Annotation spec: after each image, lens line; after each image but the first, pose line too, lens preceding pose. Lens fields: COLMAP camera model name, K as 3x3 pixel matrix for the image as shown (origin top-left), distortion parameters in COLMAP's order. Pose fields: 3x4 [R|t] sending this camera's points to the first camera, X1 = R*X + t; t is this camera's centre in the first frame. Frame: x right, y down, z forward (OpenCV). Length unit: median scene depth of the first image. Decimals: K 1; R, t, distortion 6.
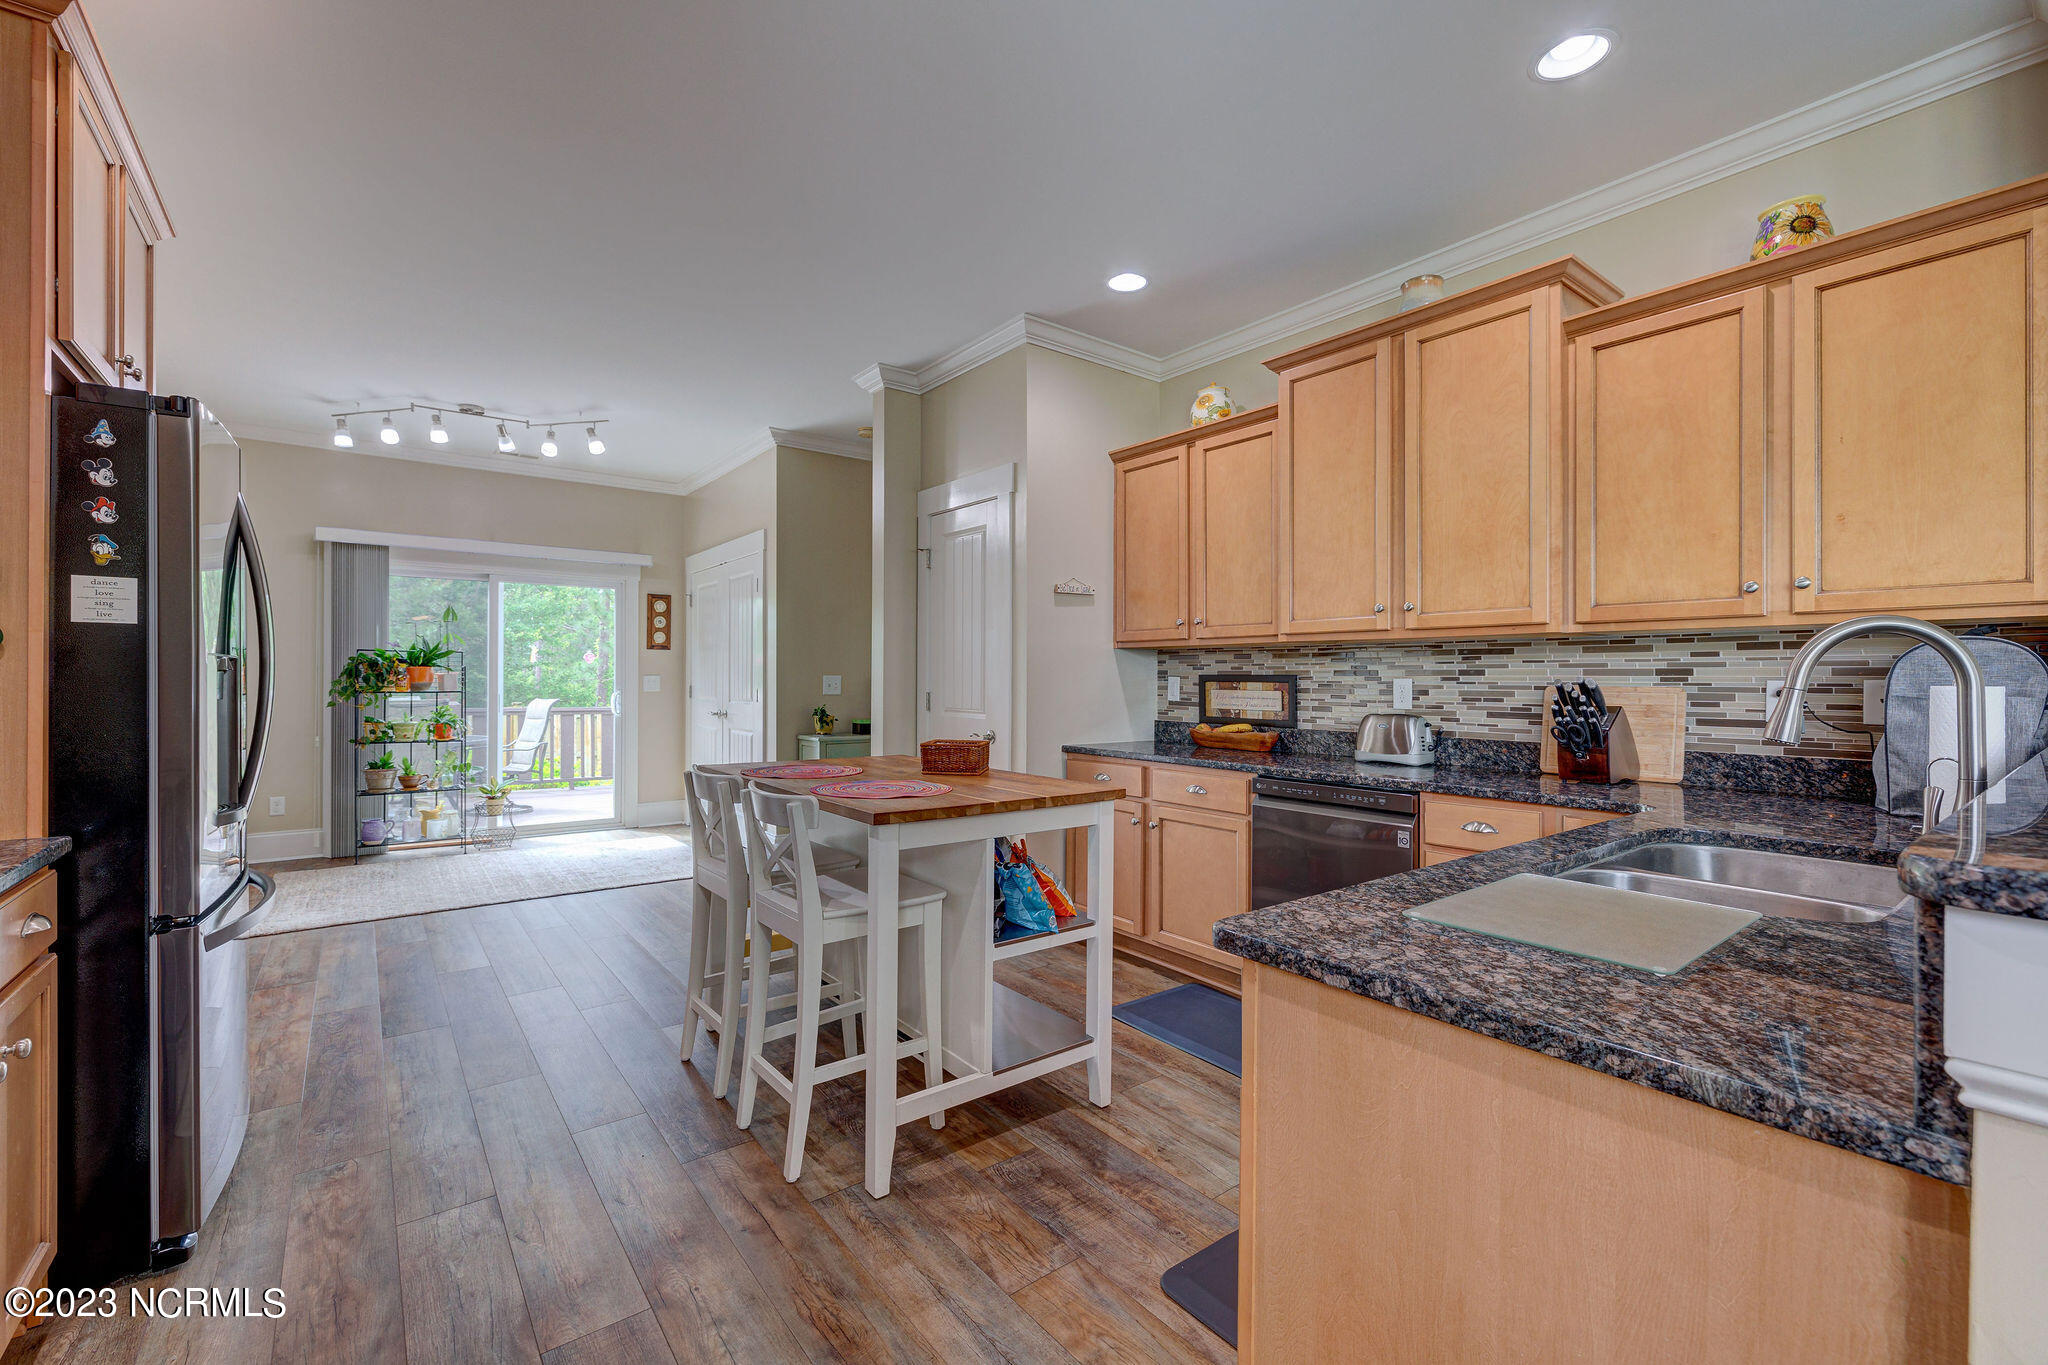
lens RADIAL K [[862.5, 0, 1027.6], [0, 862.5, 674.7], [0, 0, 1]] dist [0.001499, 0.000104]
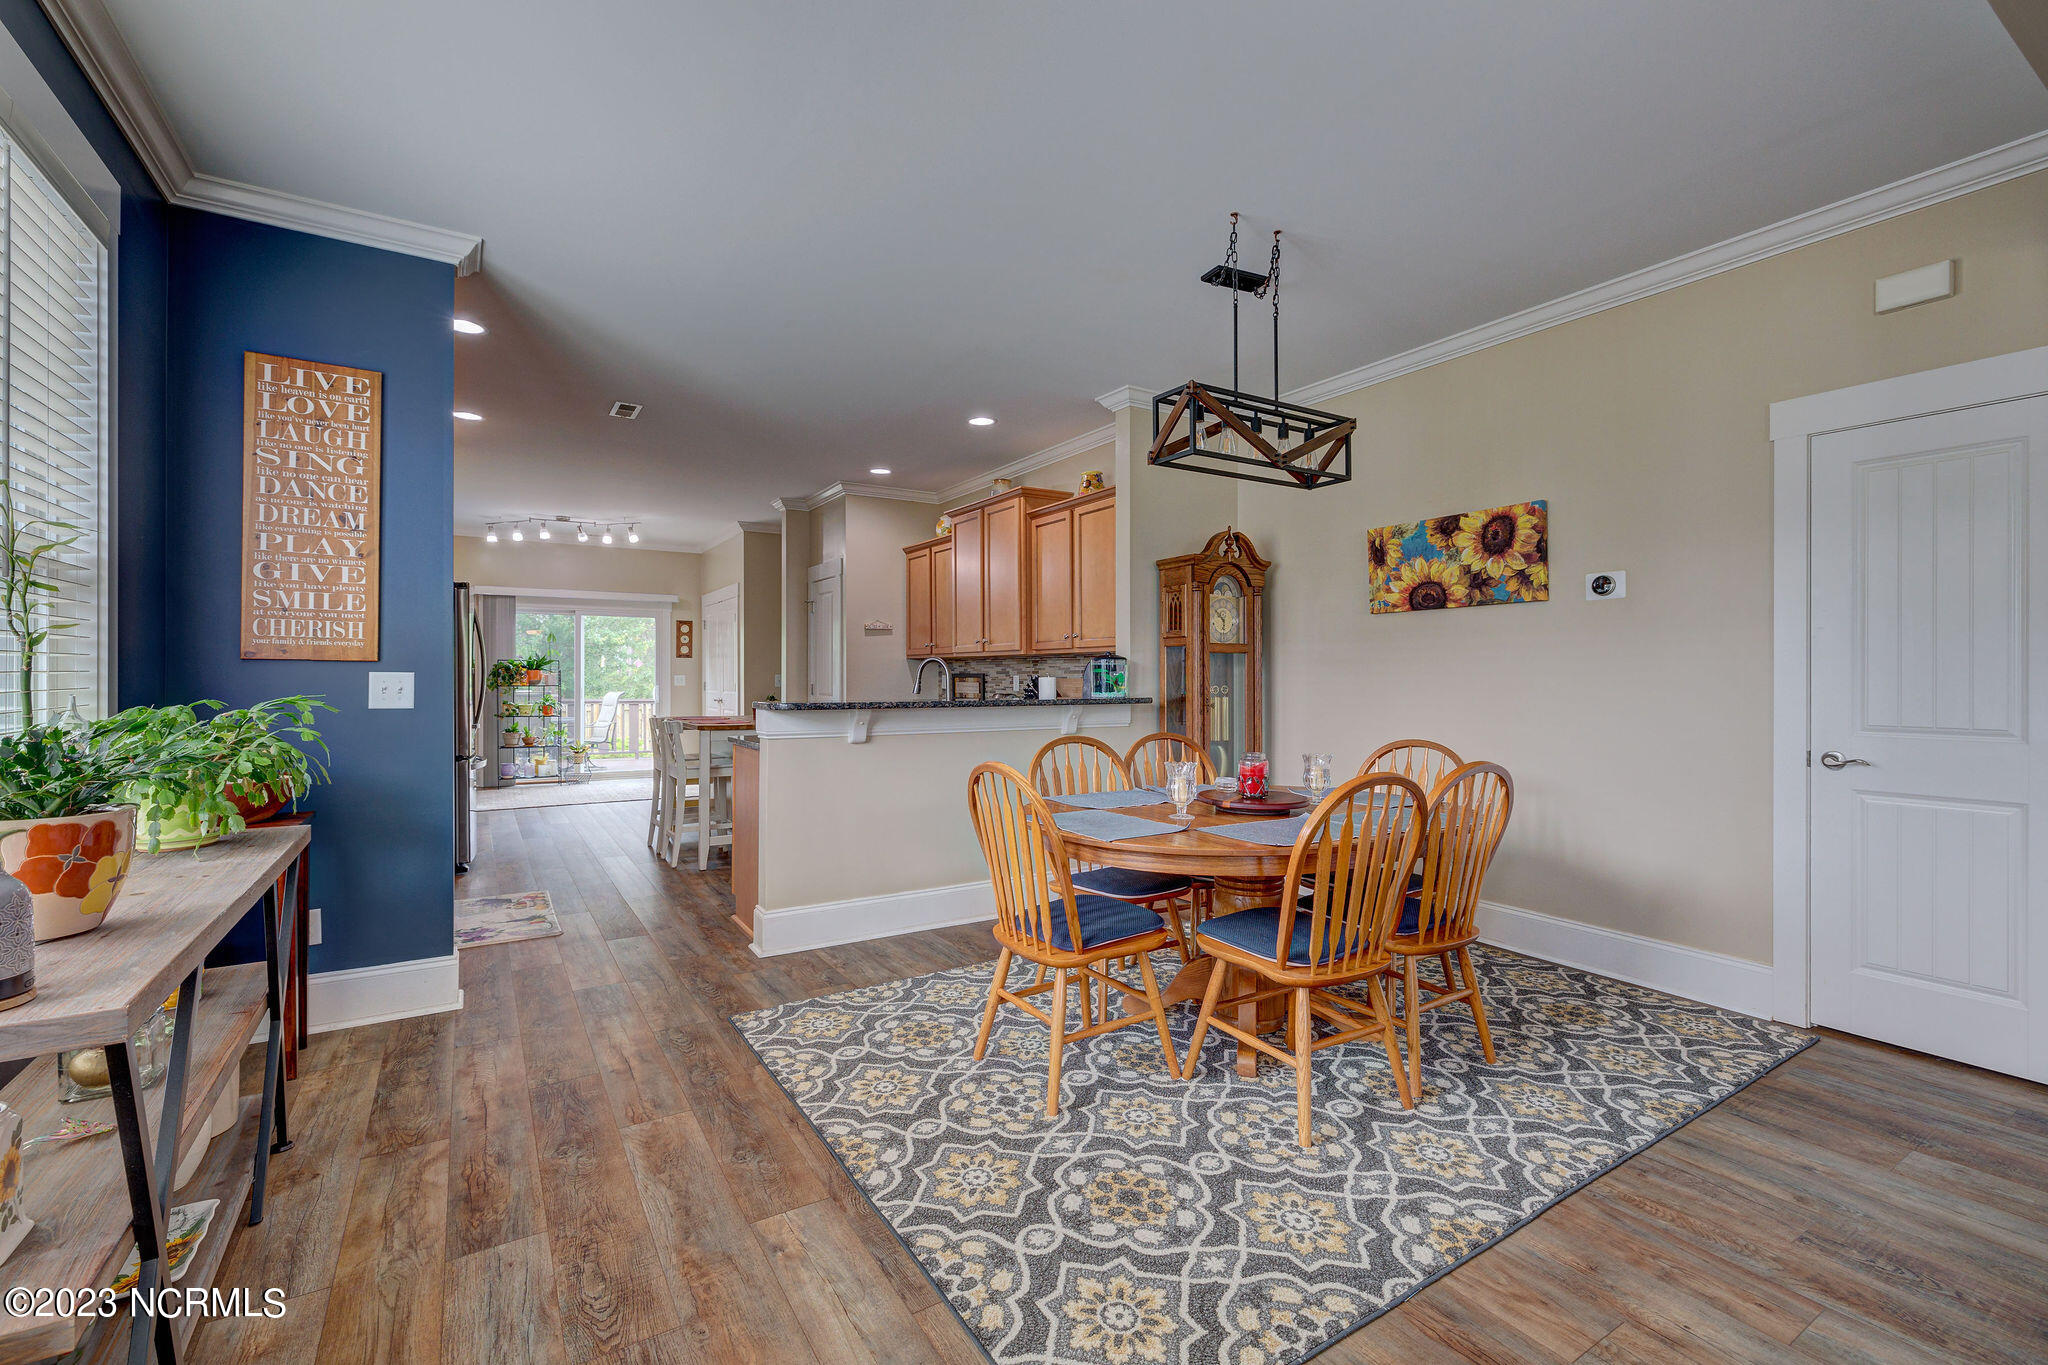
lens RADIAL K [[862.5, 0, 1018.4], [0, 862.5, 675.6], [0, 0, 1]] dist [0.001499, 0.000104]
pose [[0.995549, -0.002742, -0.094205, 0.360429], [0.002940, 0.999994, 0.001955, 0.000210], [0.094199, -0.002223, 0.995551, -0.536707]]
